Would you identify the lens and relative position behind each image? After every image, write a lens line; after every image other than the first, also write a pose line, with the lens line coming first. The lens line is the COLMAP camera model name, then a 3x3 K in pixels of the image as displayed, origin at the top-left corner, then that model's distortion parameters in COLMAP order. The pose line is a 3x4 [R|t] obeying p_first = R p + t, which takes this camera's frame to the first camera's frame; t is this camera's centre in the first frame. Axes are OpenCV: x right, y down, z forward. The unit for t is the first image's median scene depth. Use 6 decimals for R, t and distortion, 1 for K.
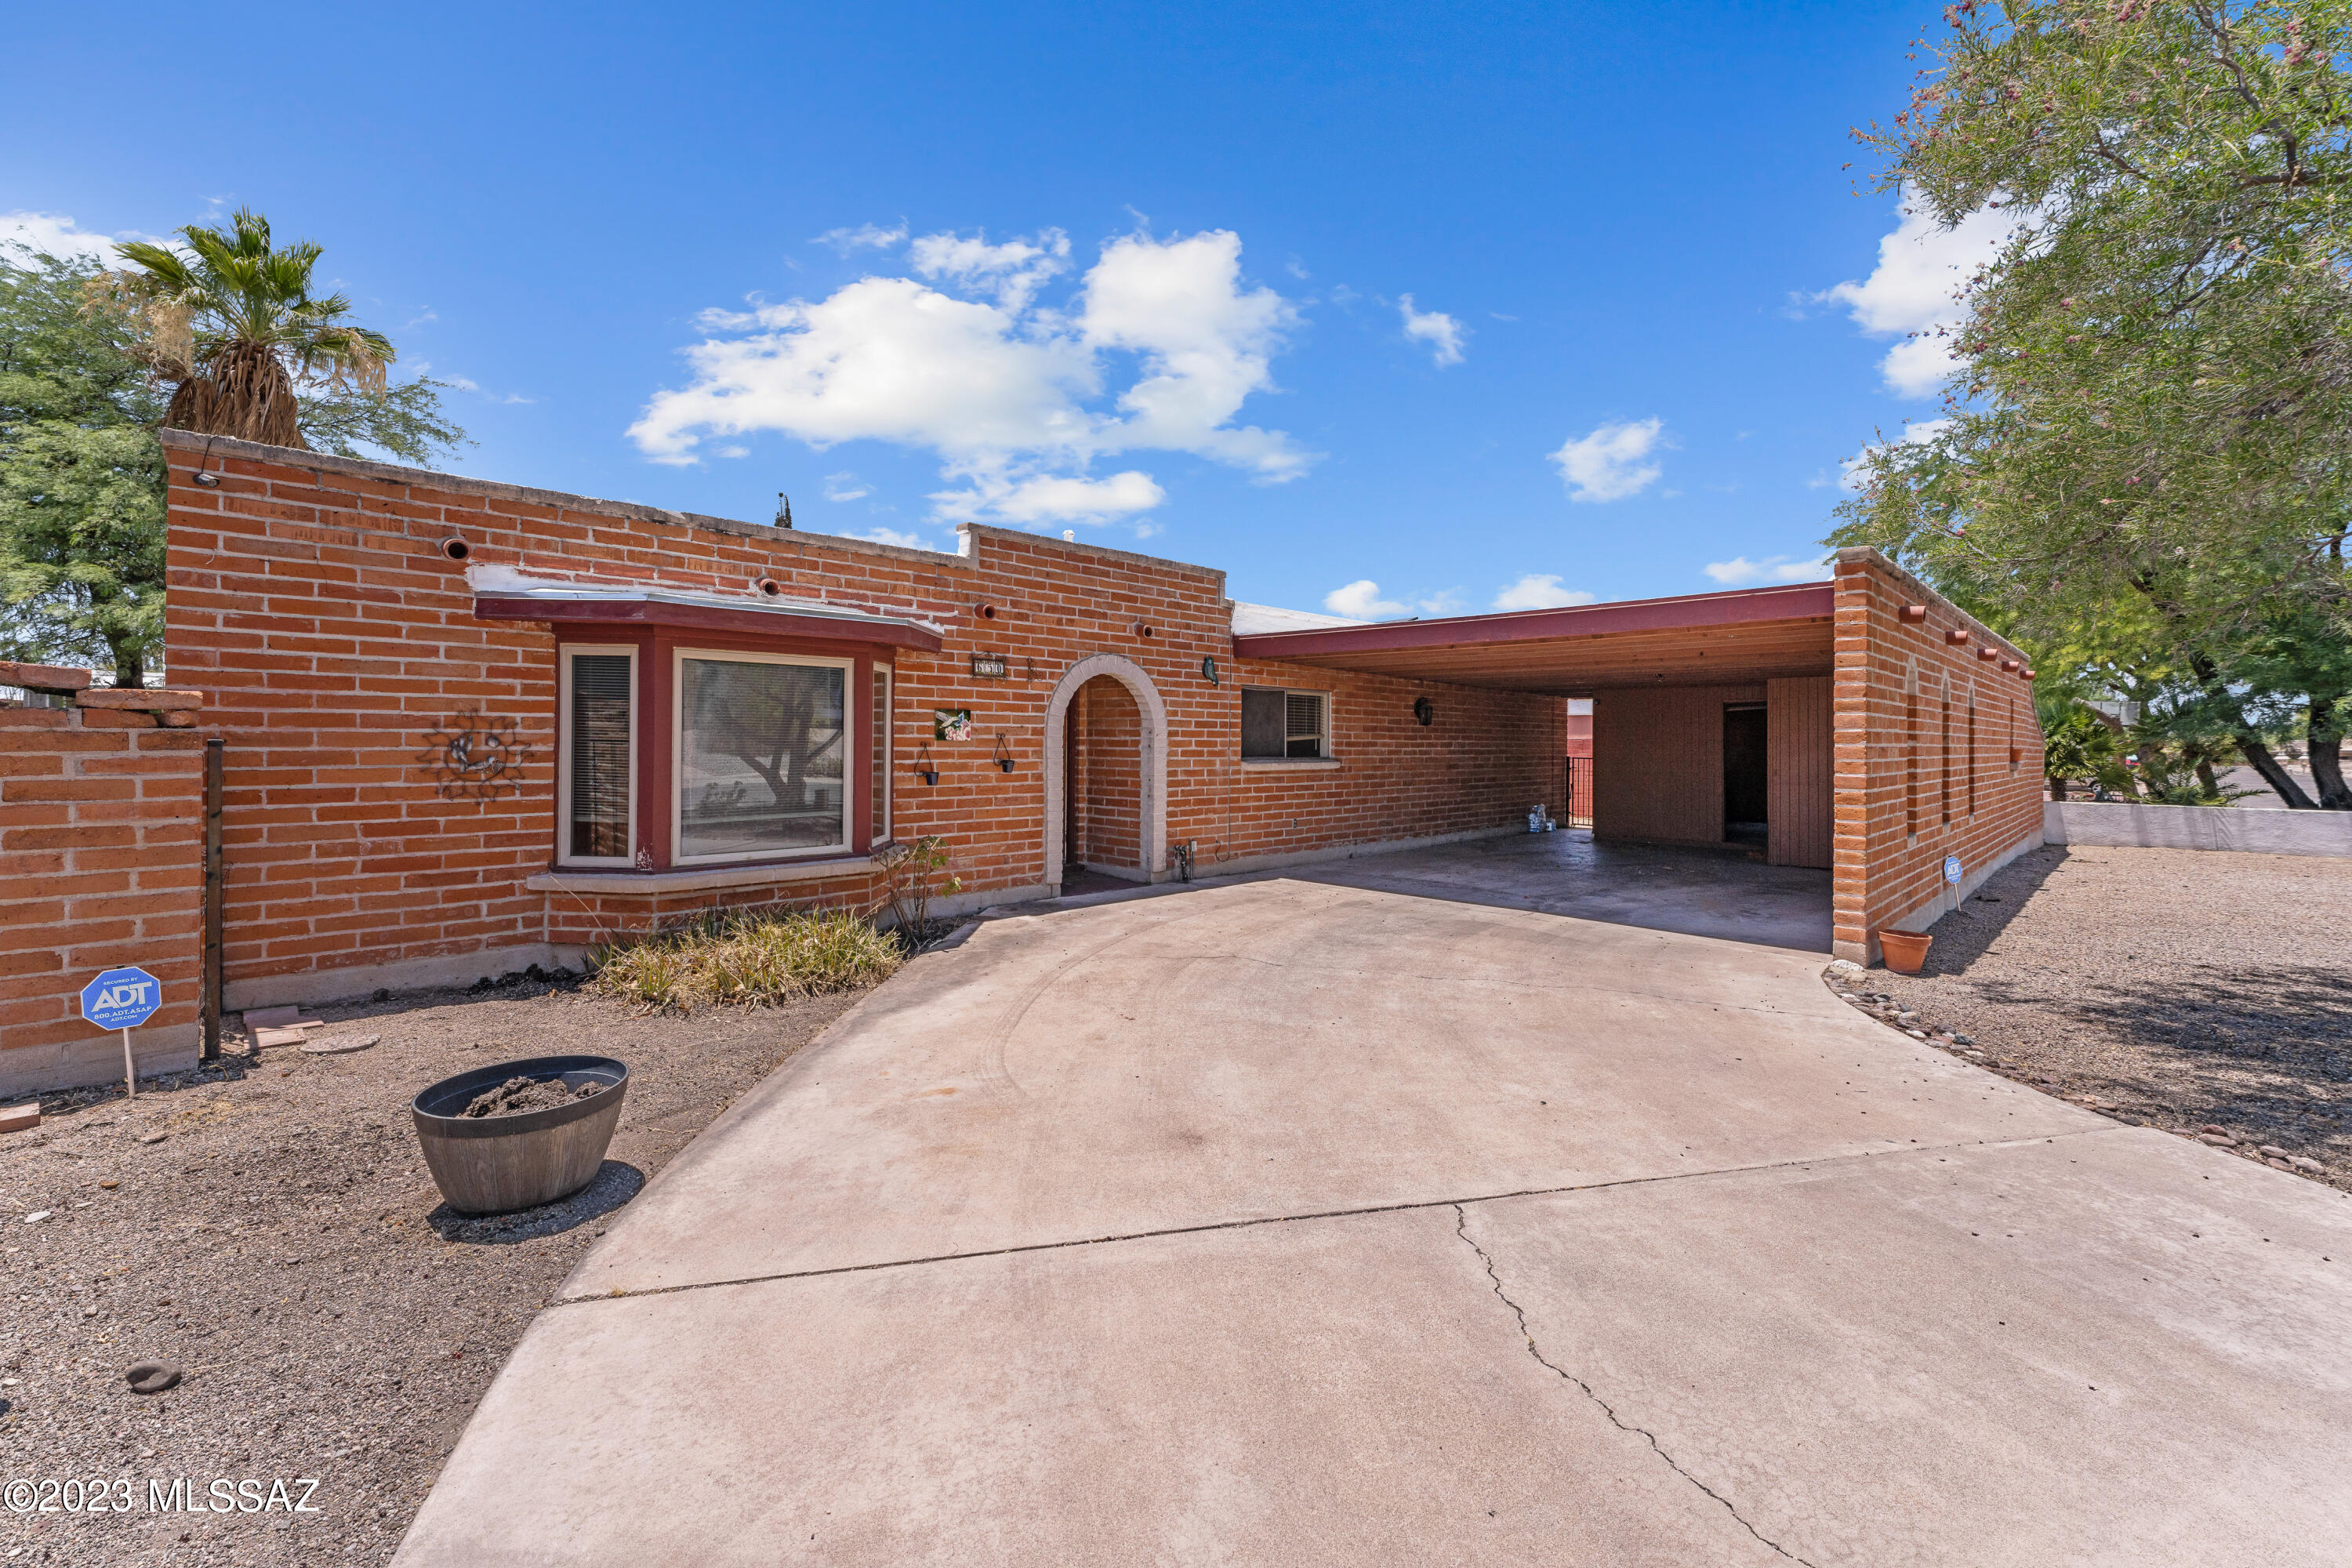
lens RADIAL K [[944.0, 0, 1131.6], [0, 944.0, 737.3], [0, 0, 1]] dist [0.001809, -0.000179]
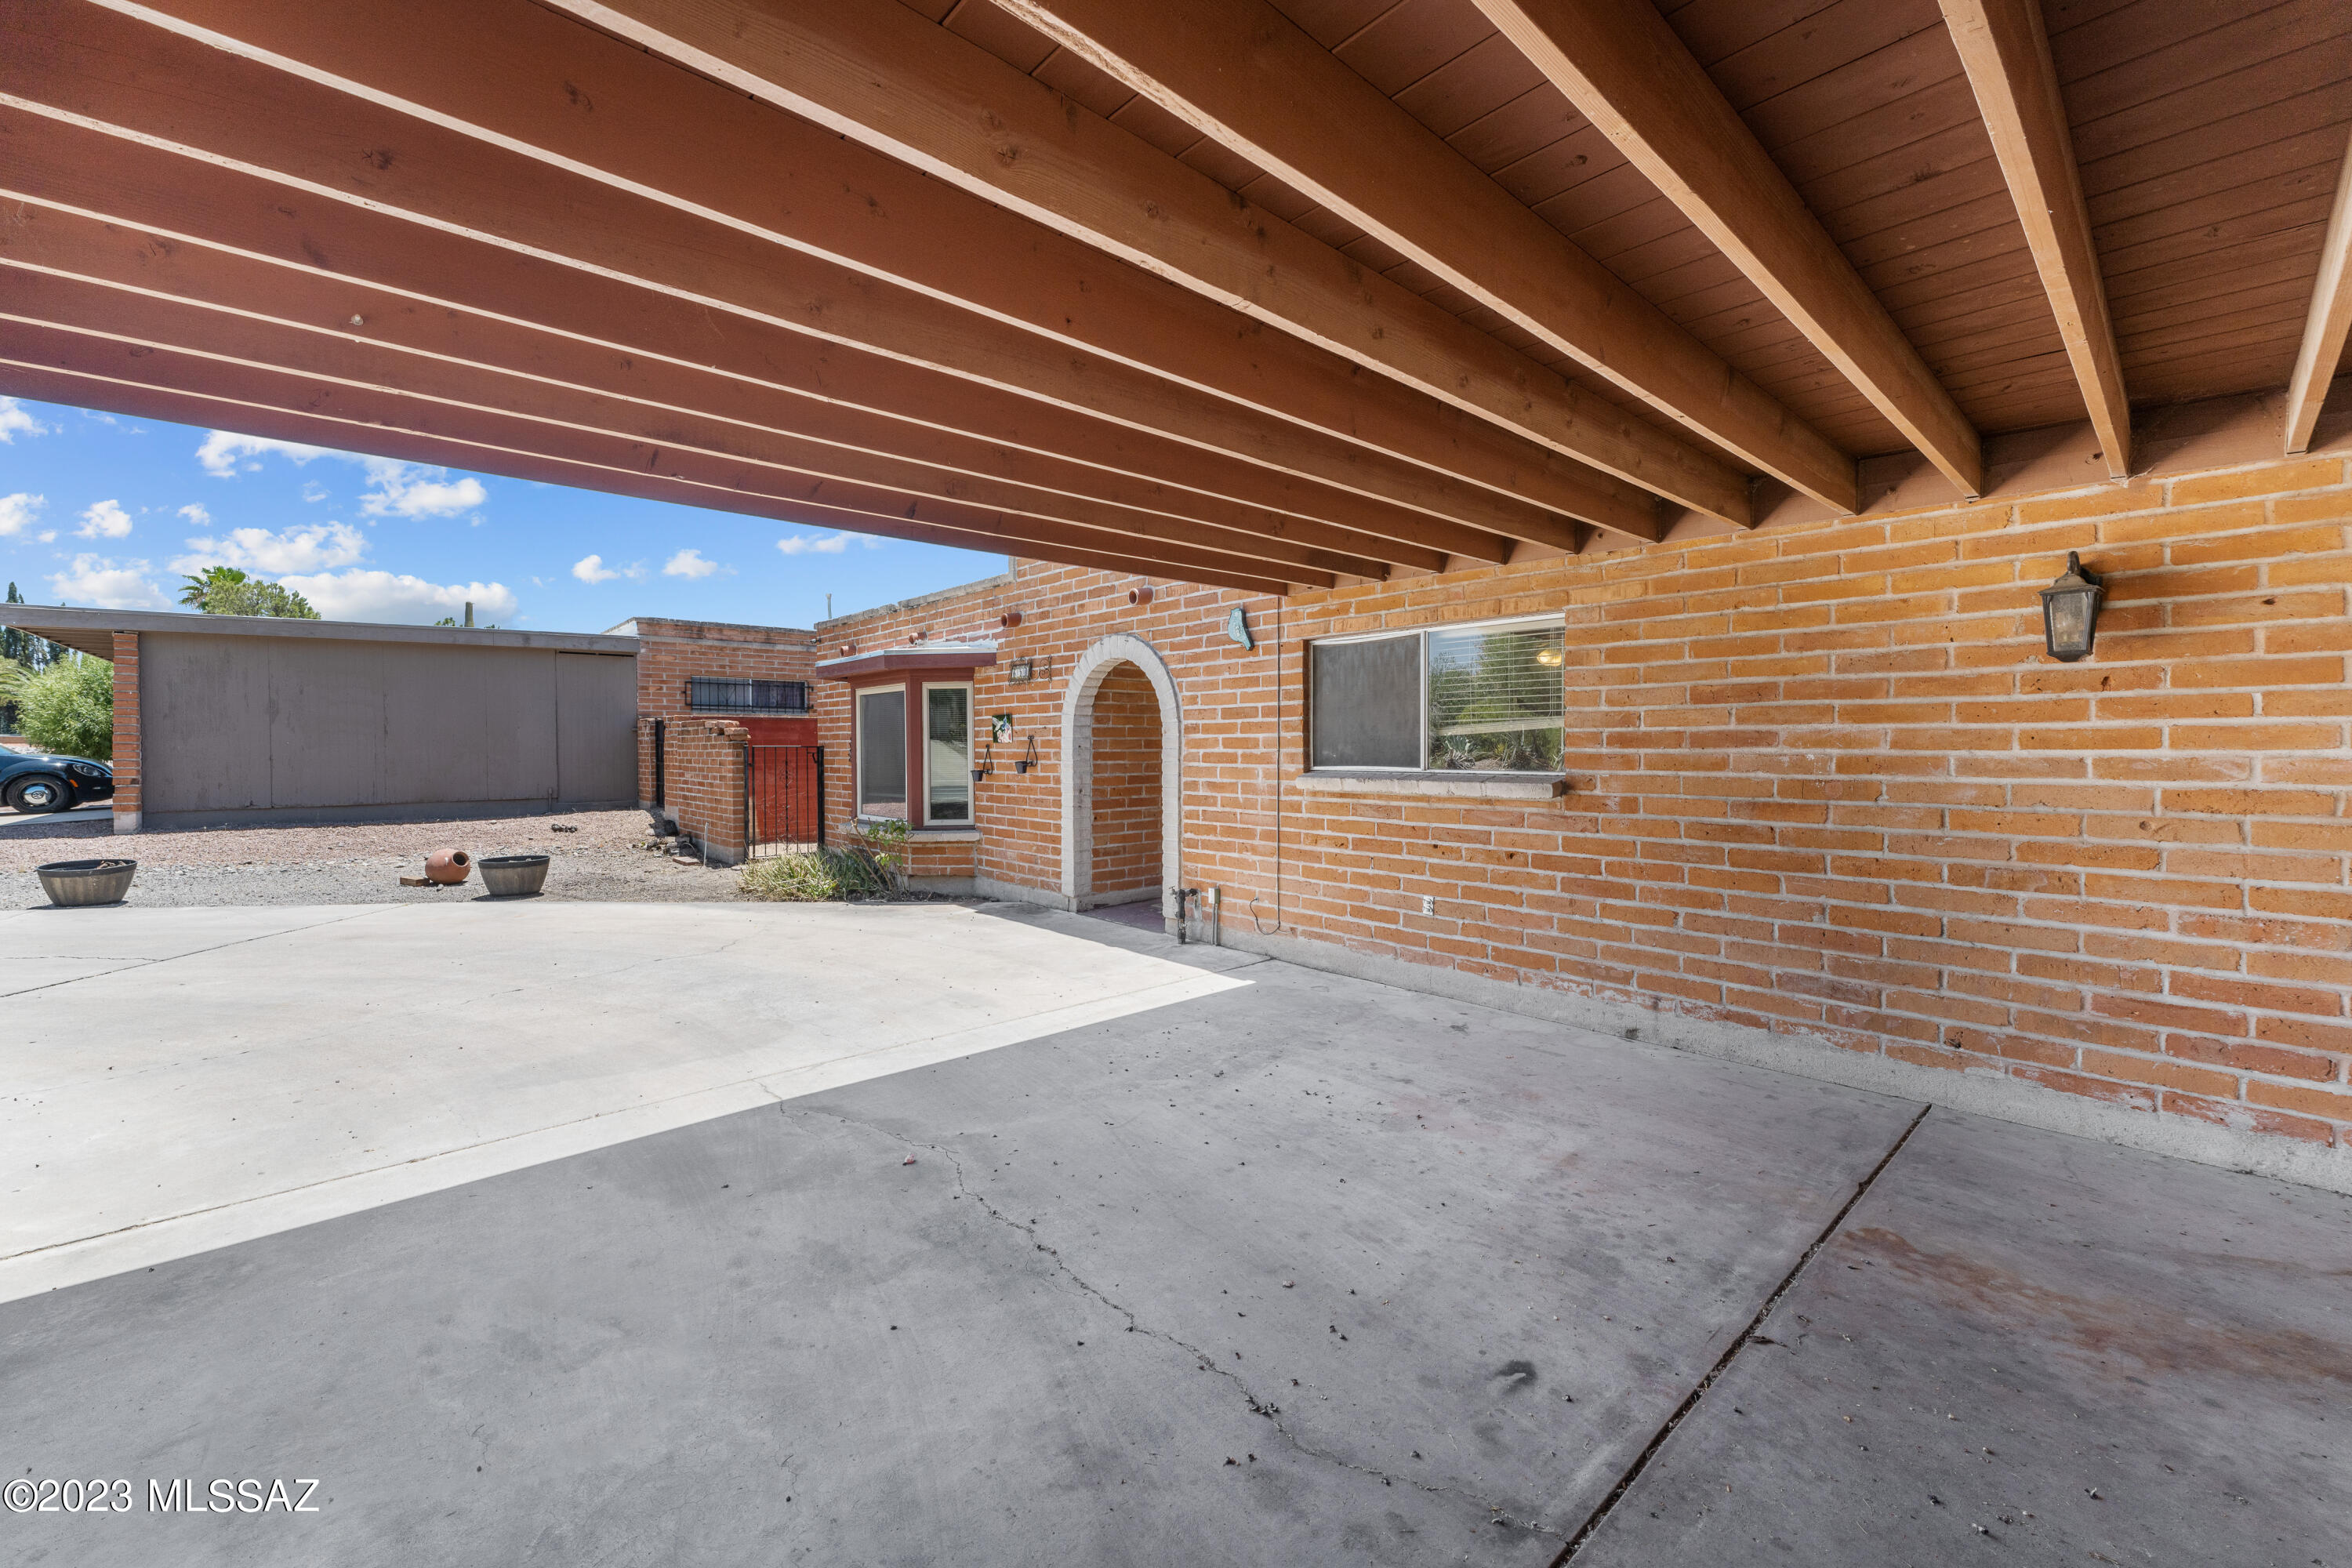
lens RADIAL K [[944.0, 0, 1175.5], [0, 944.0, 765.2], [0, 0, 1]] dist [0.001809, -0.000179]
pose [[-0.016936, 0.014784, -0.999747, 0.846726], [0.009405, 0.999849, 0.014626, 0.014269], [0.999812, -0.009155, -0.017073, 1.132288]]
